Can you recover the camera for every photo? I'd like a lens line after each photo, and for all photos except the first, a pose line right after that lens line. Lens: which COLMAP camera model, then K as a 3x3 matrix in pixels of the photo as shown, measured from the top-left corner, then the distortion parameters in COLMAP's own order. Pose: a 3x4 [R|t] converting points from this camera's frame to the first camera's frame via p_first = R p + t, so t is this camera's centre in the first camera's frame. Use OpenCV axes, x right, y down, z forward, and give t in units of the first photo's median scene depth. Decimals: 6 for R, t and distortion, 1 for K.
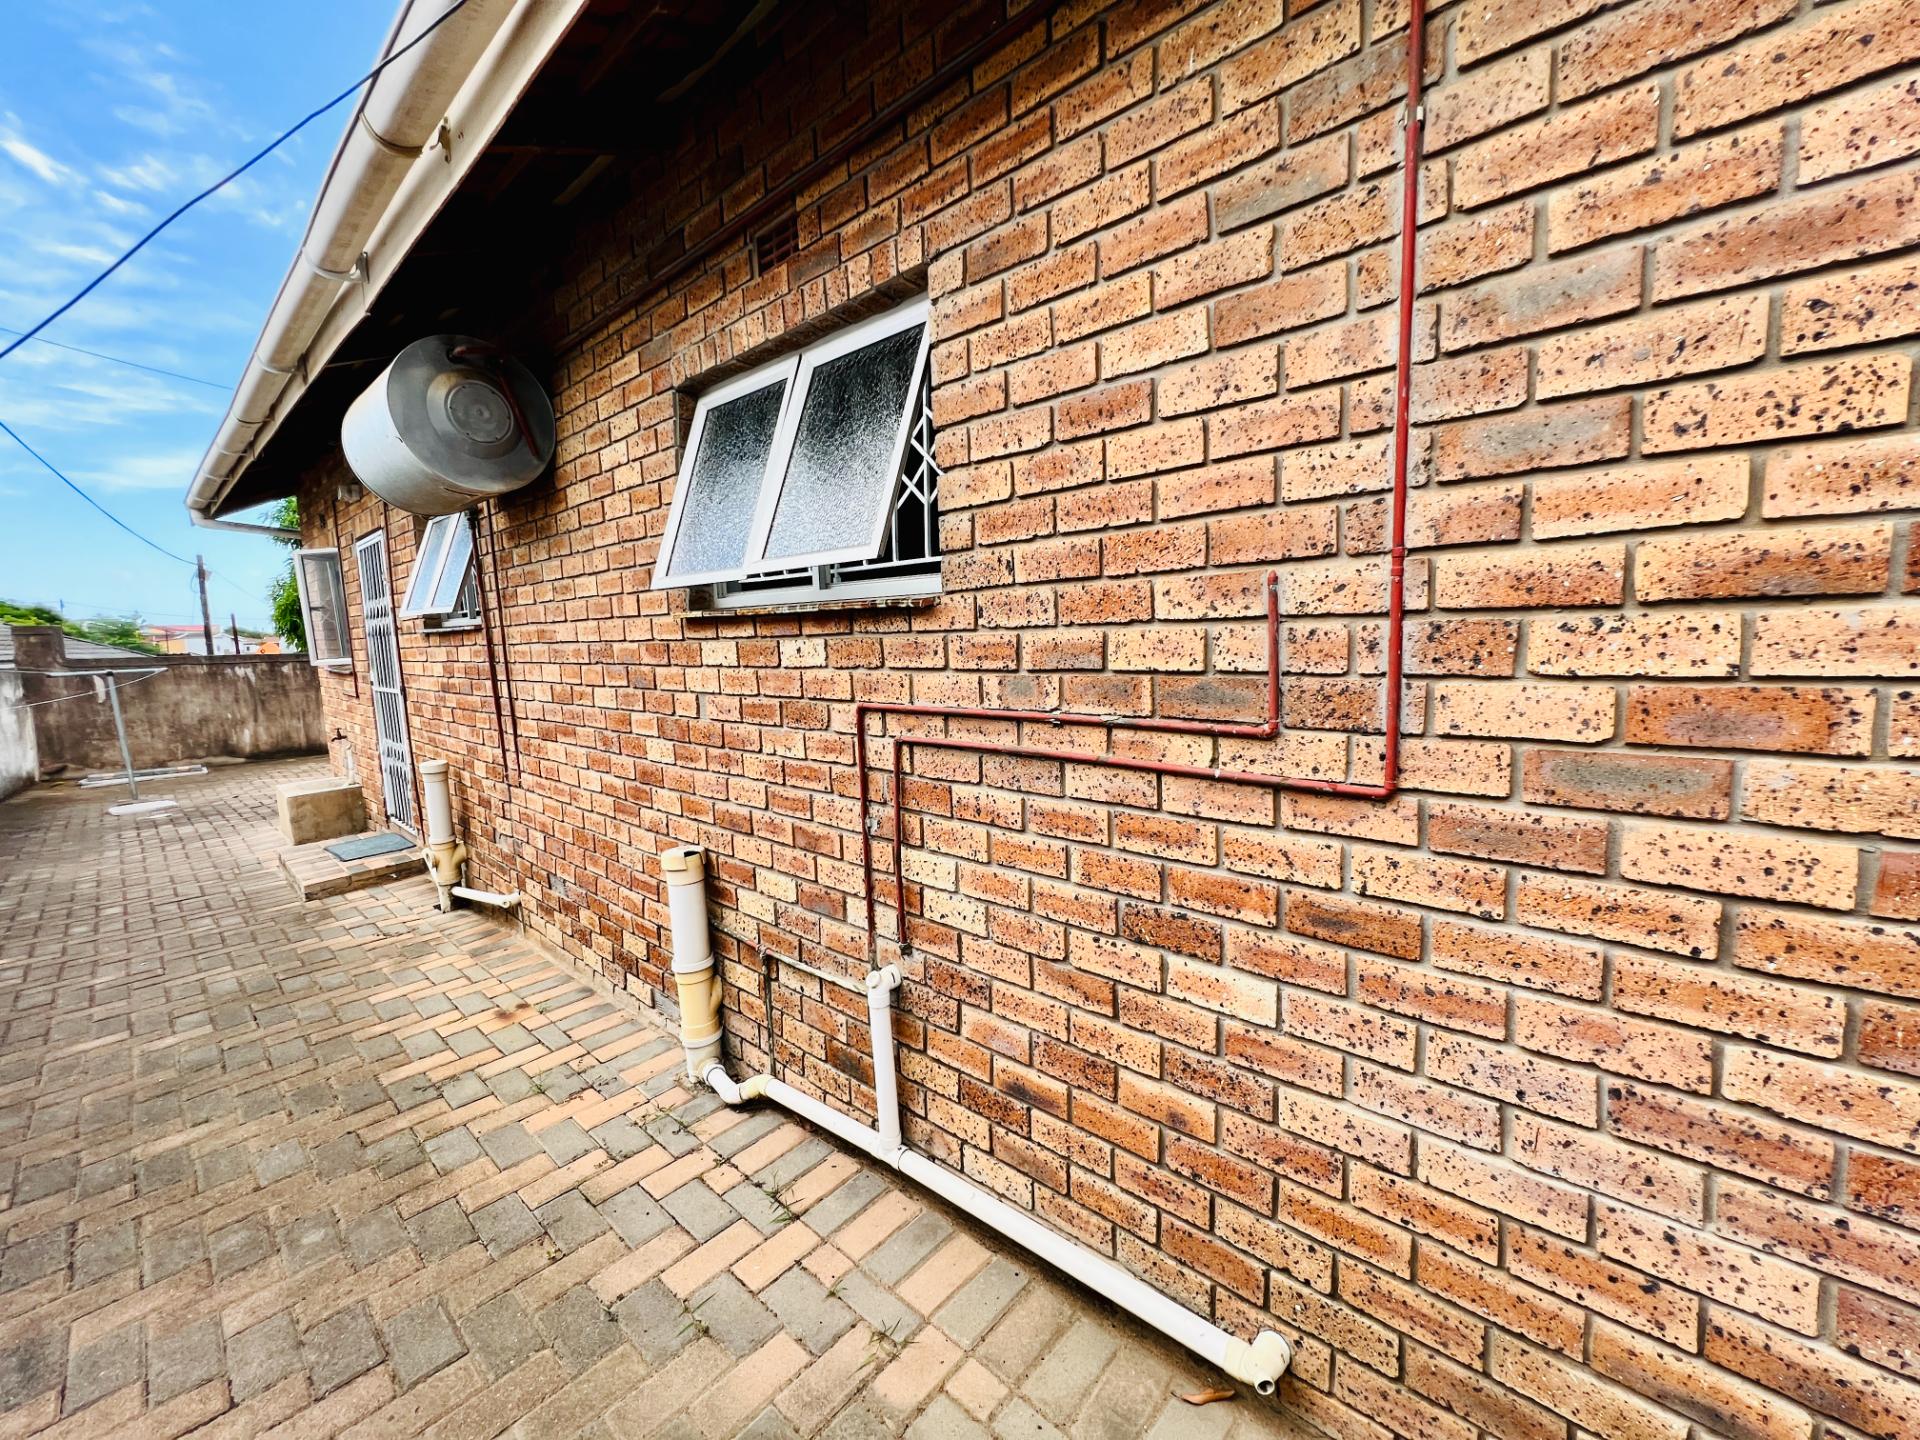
lens RADIAL K [[768.6, 0, 963.8], [0, 768.6, 718.3], [0, 0, 1]] dist [-0.003364, 0.001087]
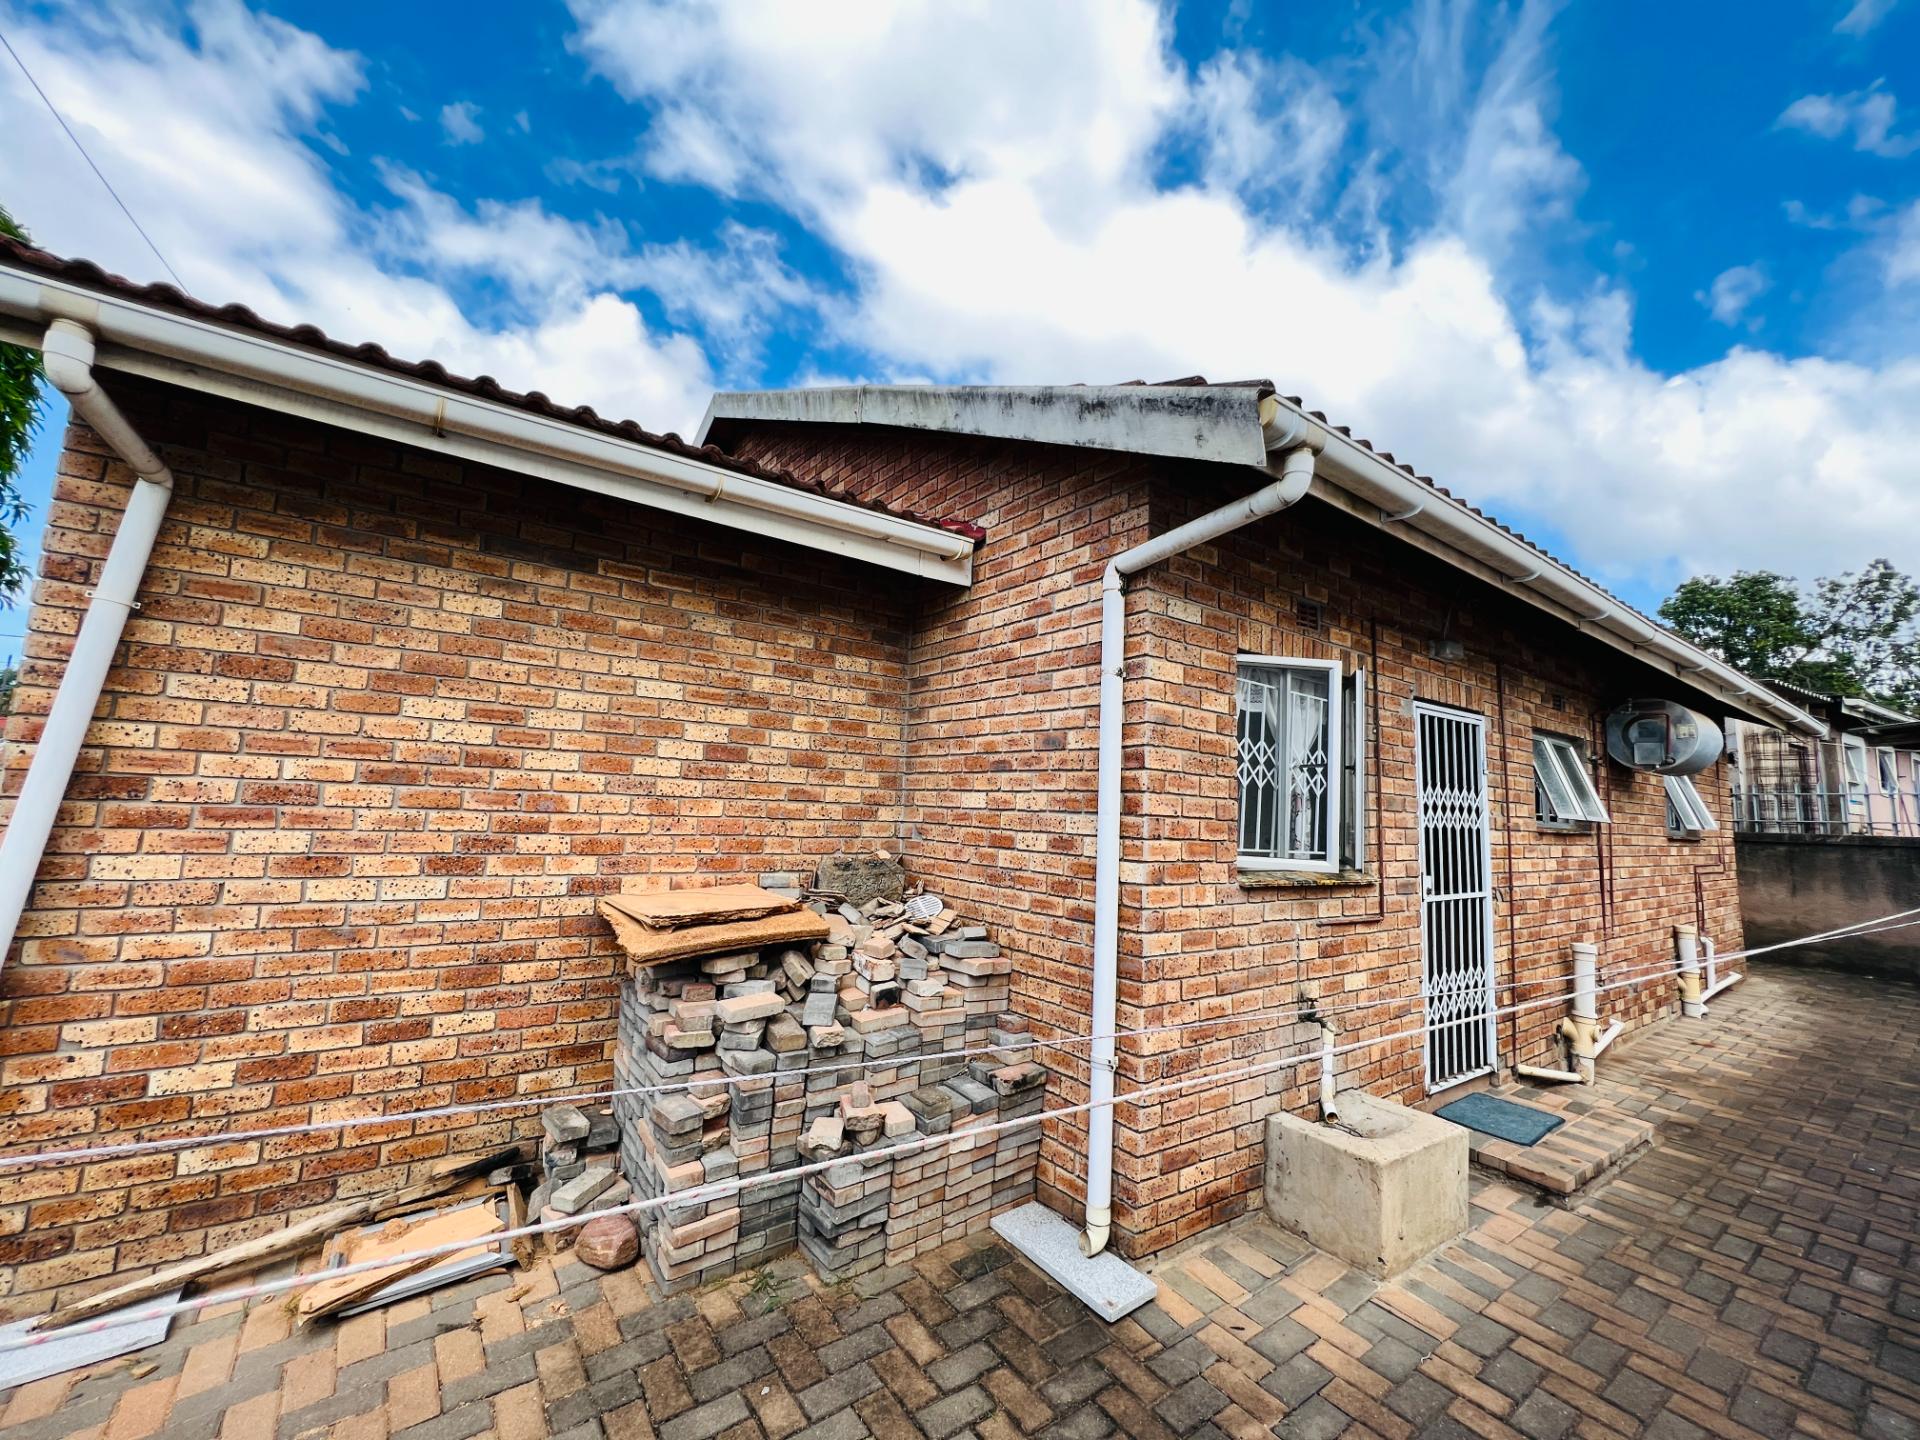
lens RADIAL K [[768.6, 0, 954.7], [0, 768.6, 717.7], [0, 0, 1]] dist [-0.003364, 0.001087]
pose [[0.213281, 0.154435, 0.964708, -2.989217], [0.069241, 0.982555, -0.172600, -0.212540], [-0.974534, 0.103610, 0.198867, 2.393937]]
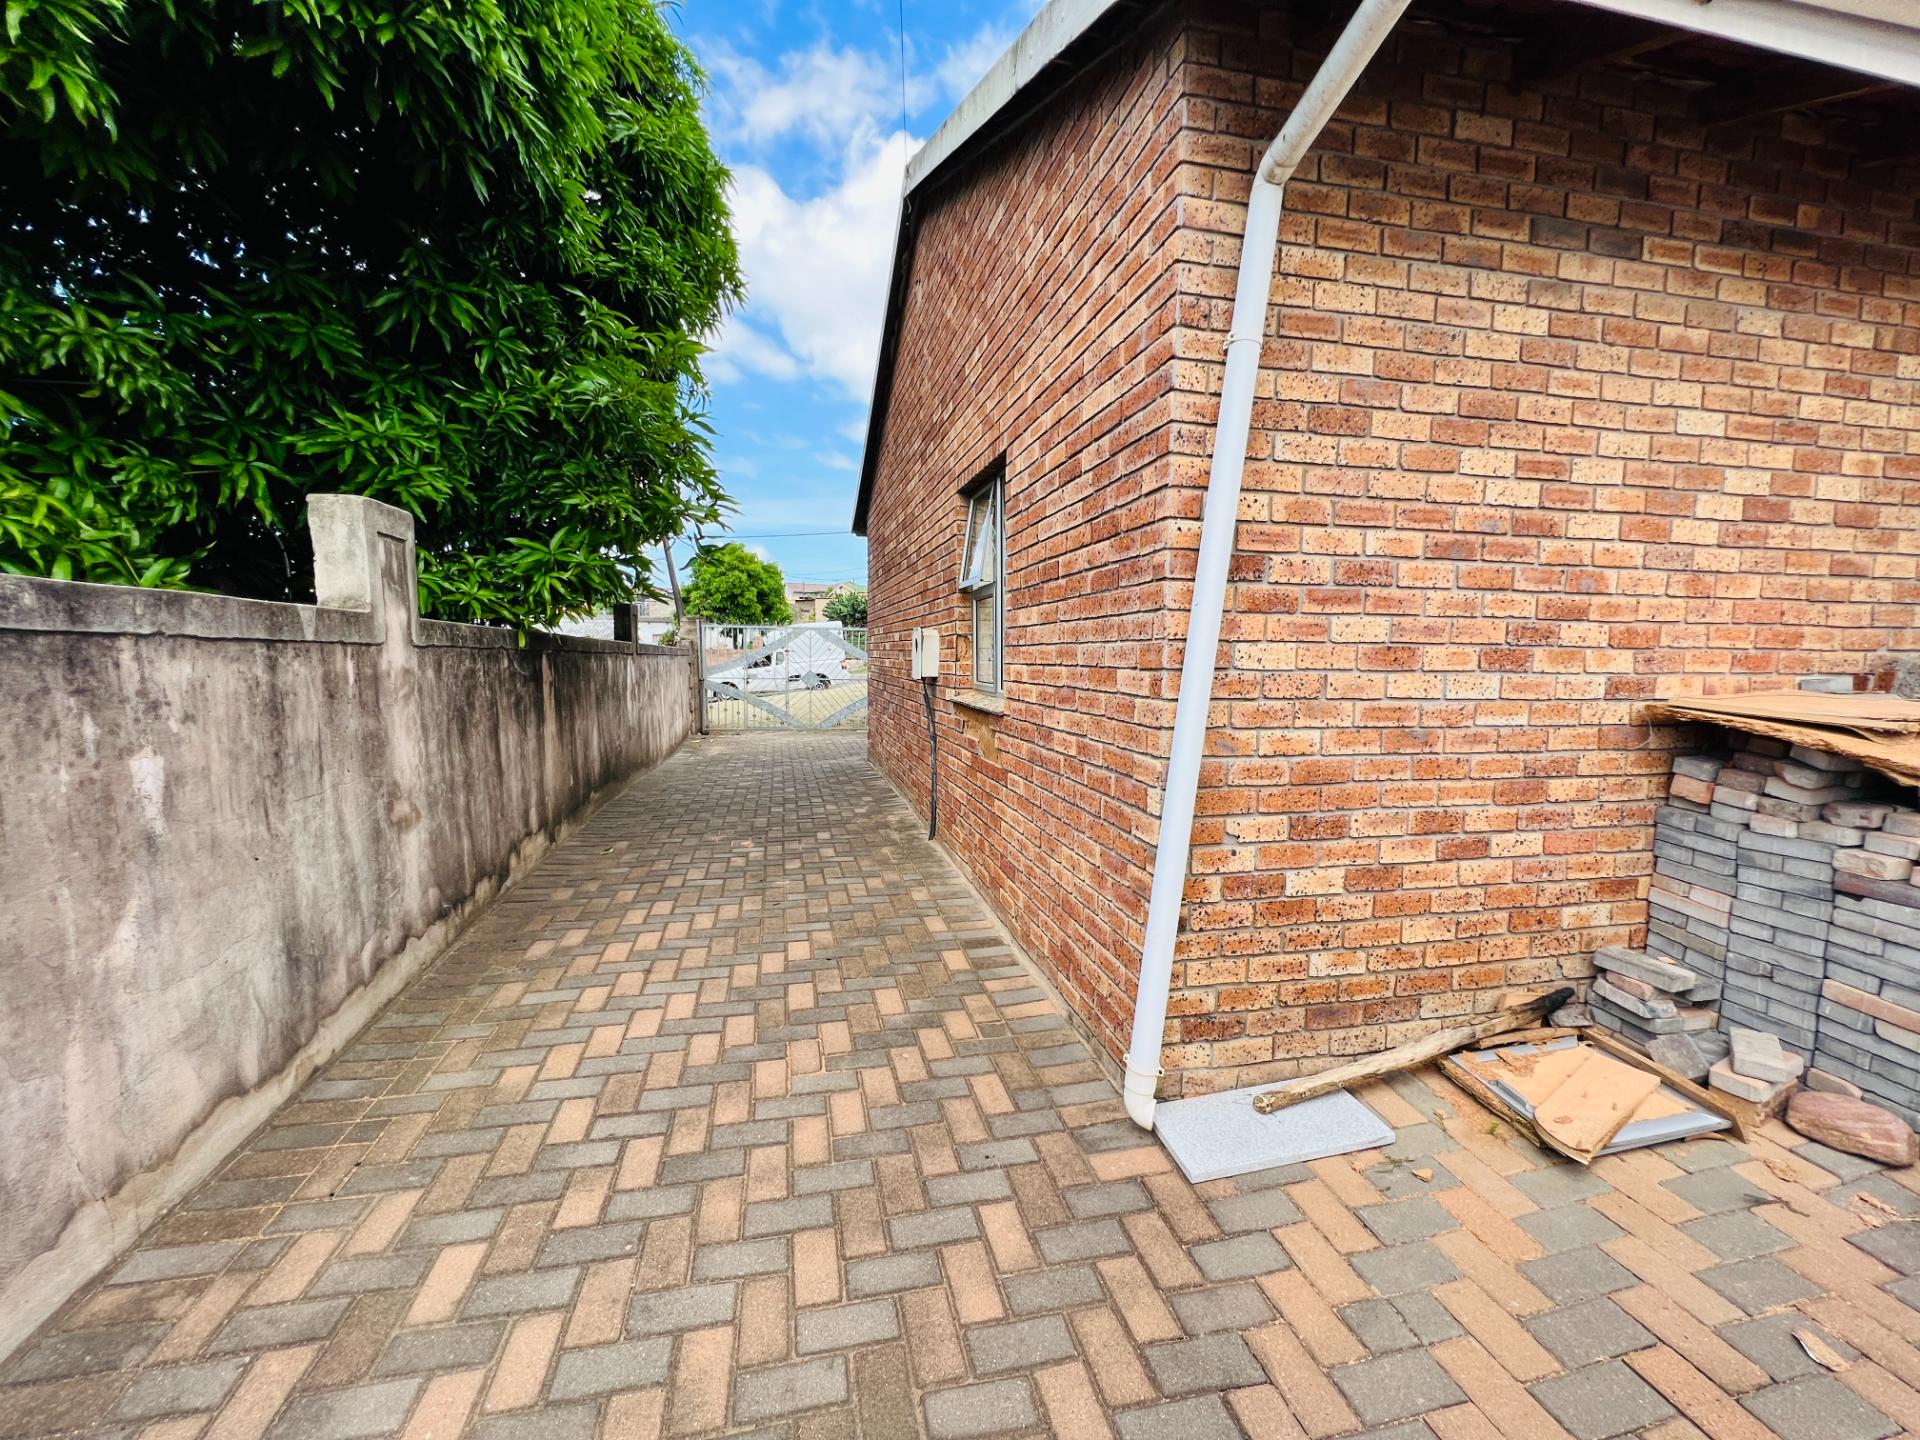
lens RADIAL K [[768.6, 0, 958.1], [0, 768.6, 717.9], [0, 0, 1]] dist [-0.003364, 0.001087]
pose [[0.589338, -0.032526, 0.807232, -3.136828], [0.068210, 0.997625, -0.009600, -0.211032], [-0.805002, 0.060719, 0.590156, 3.233006]]
